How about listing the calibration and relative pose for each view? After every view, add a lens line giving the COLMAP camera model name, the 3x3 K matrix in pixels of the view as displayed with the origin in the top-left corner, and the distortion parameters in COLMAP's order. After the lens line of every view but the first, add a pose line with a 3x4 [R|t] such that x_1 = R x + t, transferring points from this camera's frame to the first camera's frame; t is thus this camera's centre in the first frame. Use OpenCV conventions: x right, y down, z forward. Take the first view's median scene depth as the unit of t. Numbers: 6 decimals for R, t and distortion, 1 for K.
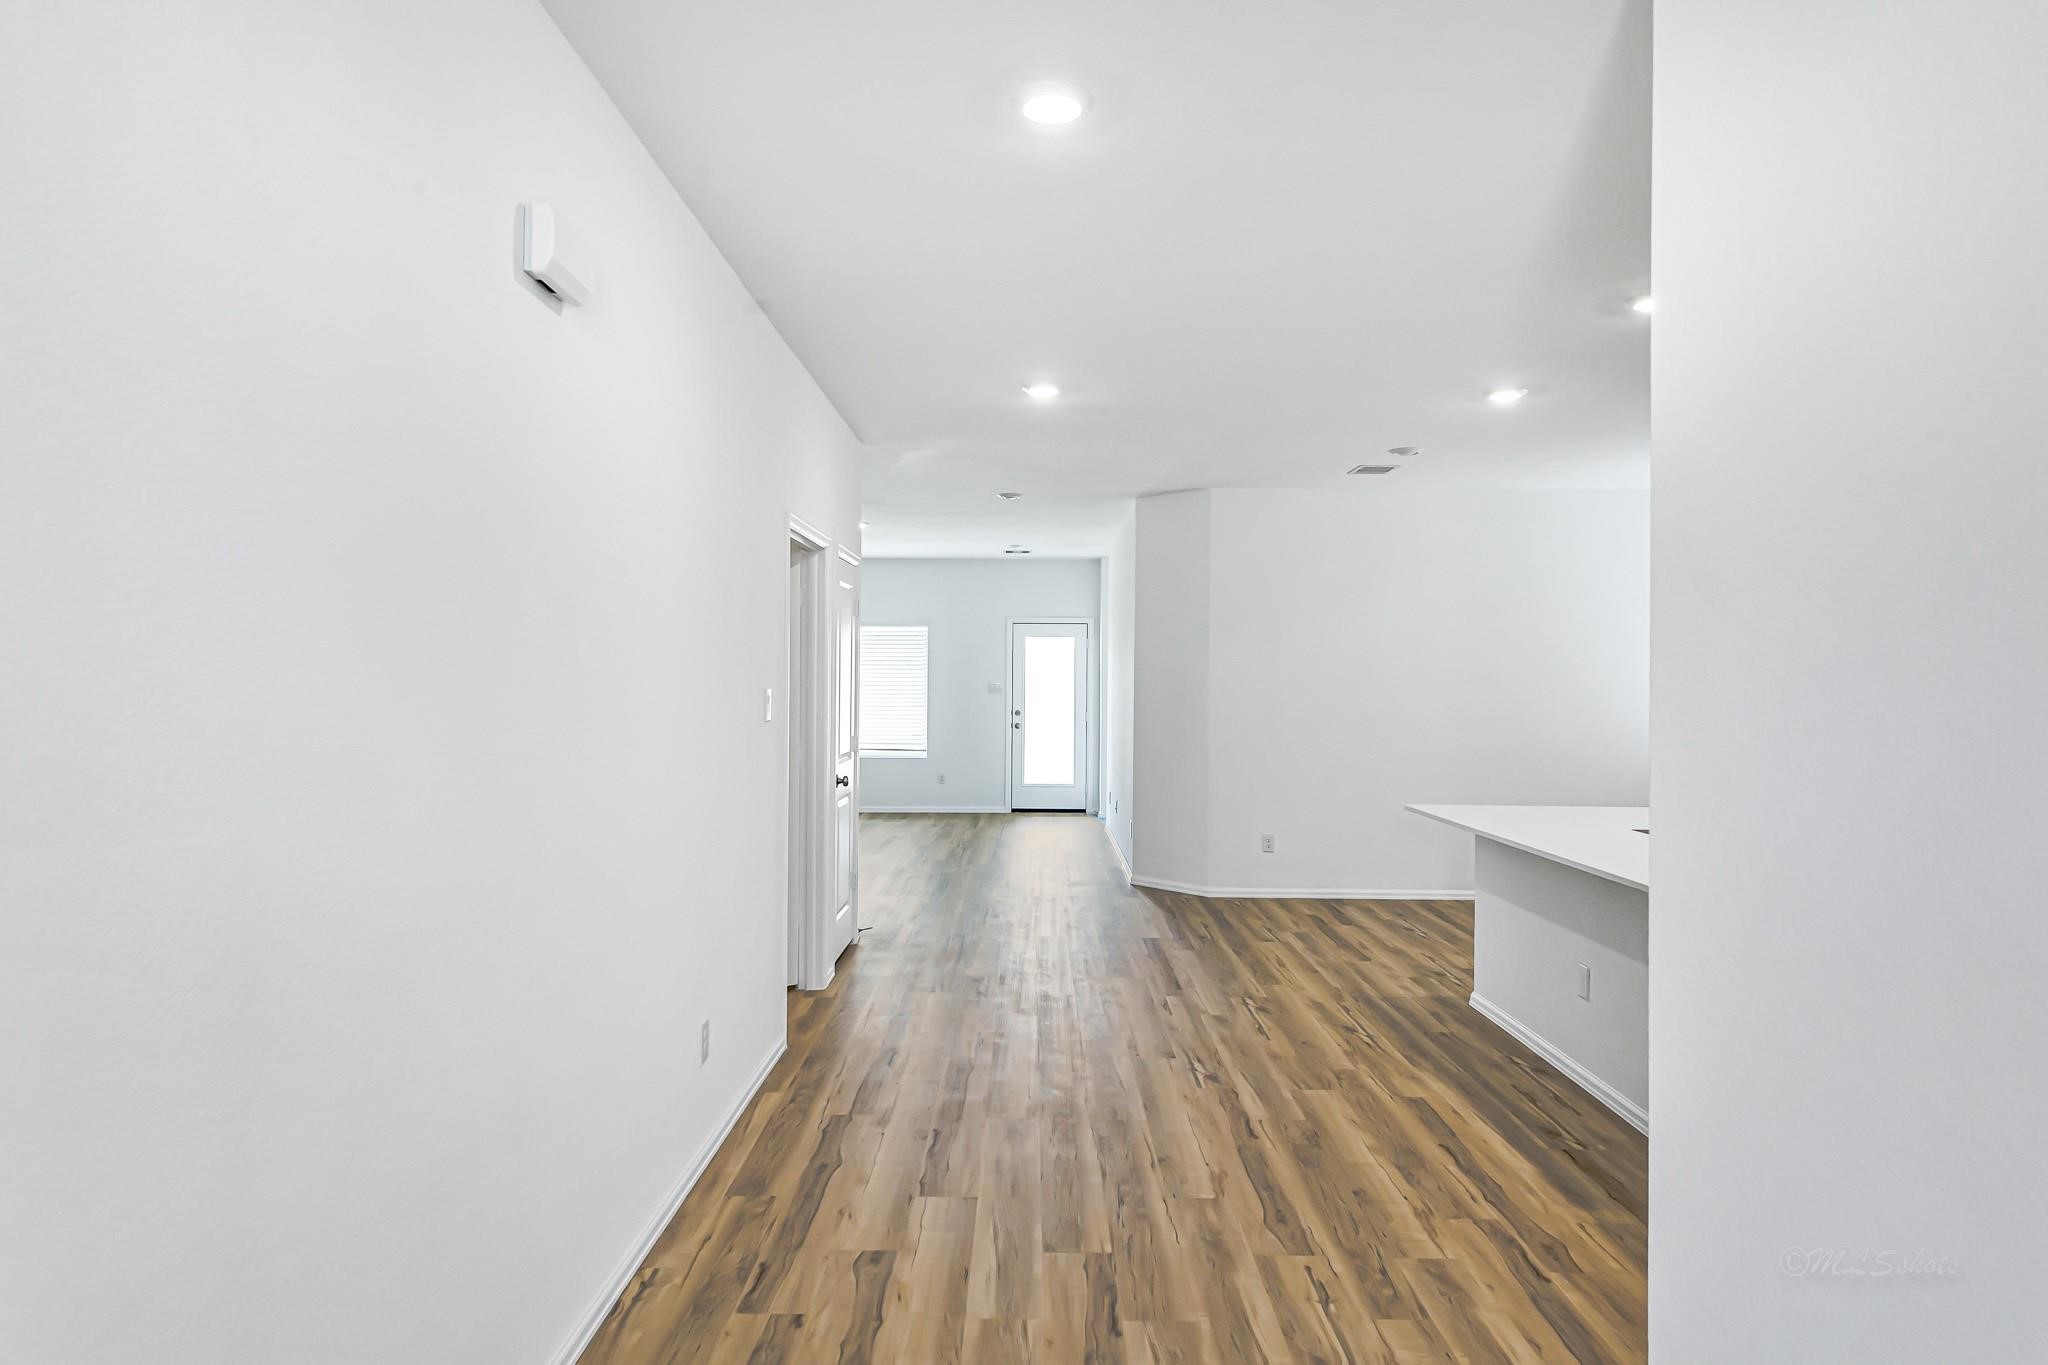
lens RADIAL K [[1176.6, 0, 1017.3], [0, 1176.6, 654.2], [0, 0, 1]] dist [0.022210, -0.003114]
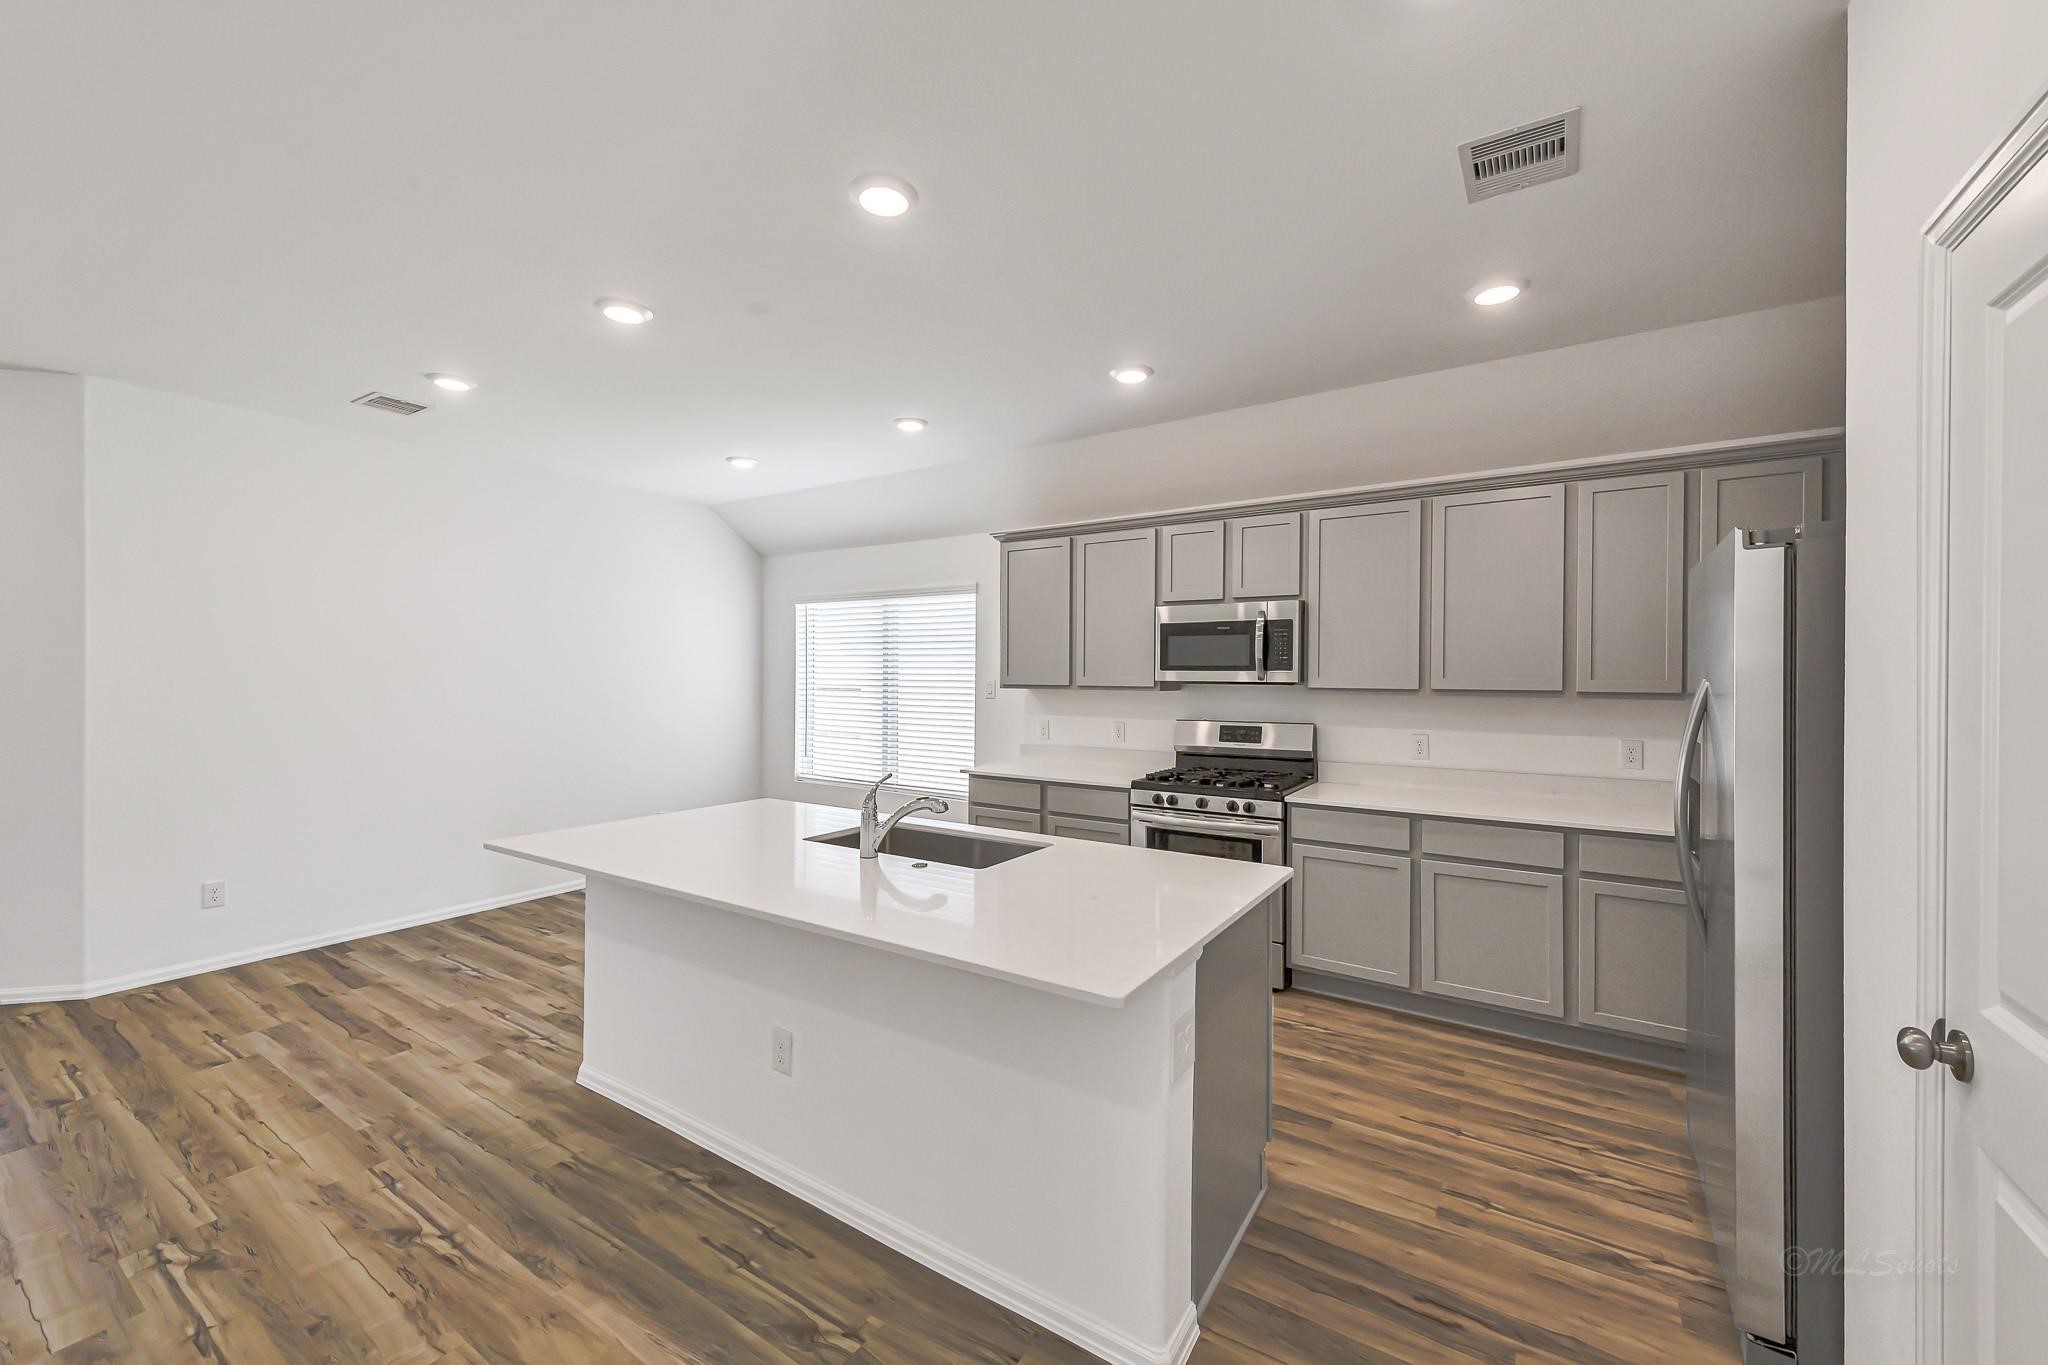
lens RADIAL K [[802.0, 0, 1027.7], [0, 802.0, 680.1], [0, 0, 1]] dist [0.014272, -0.003926]
pose [[0.538738, -0.012977, 0.842373, 0.090541], [-0.016403, 0.999530, 0.025889, 0.011096], [-0.842313, -0.027764, 0.538272, 0.440086]]
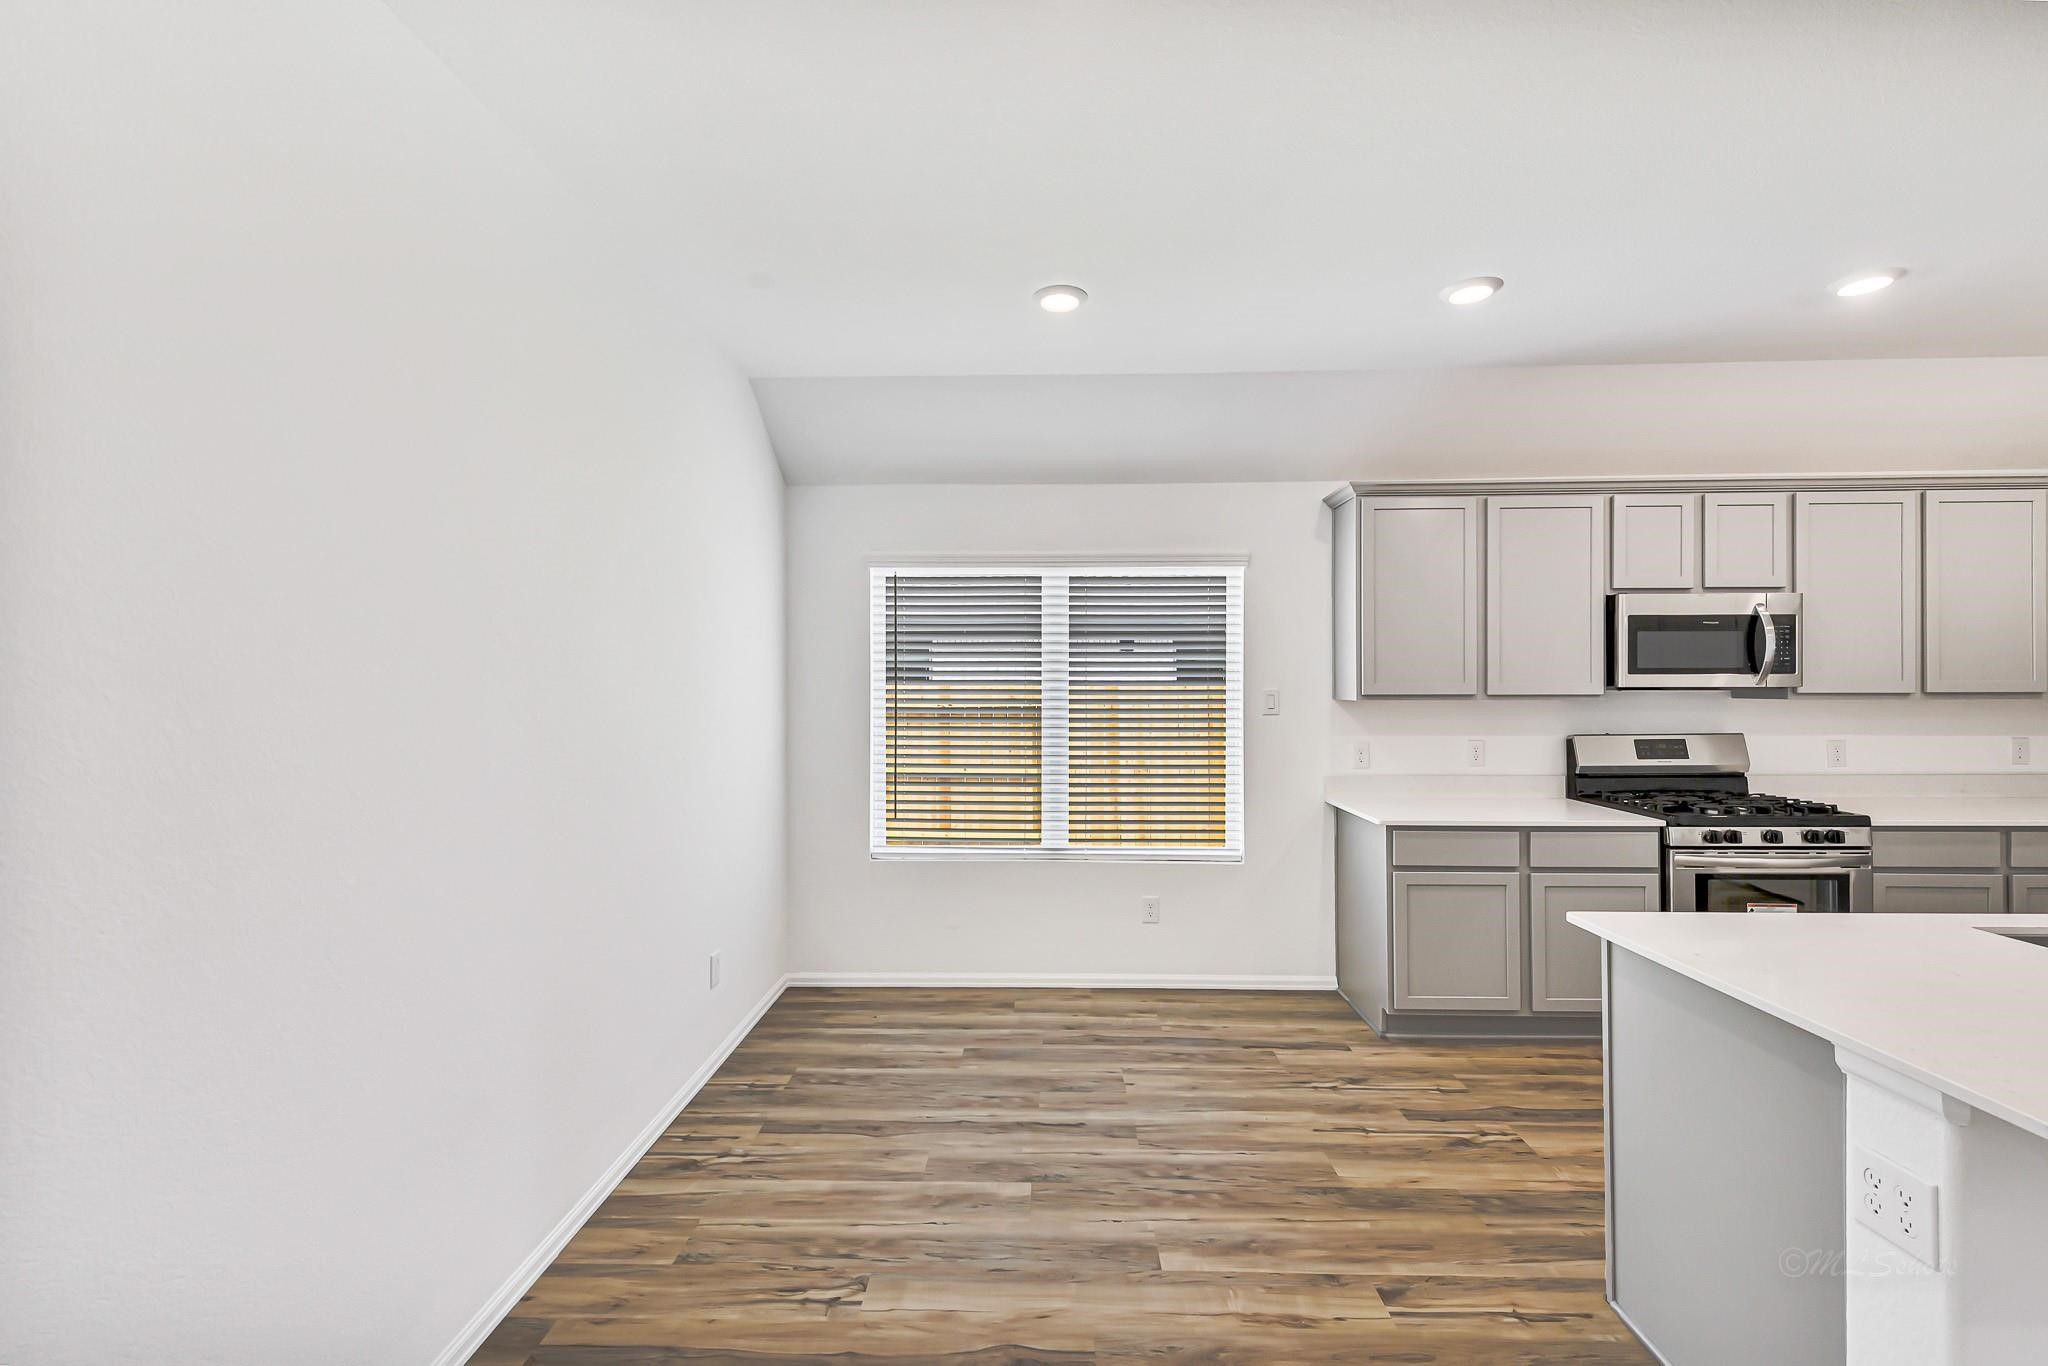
lens RADIAL K [[855.2, 0, 1018.2], [0, 855.2, 669.8], [0, 0, 1]] dist [0.015666, -0.005194]
pose [[0.010770, 0.004512, 0.999932, 0.141294], [-0.016056, 0.999862, -0.004339, 0.026142], [-0.999813, -0.016008, 0.010841, 1.174850]]
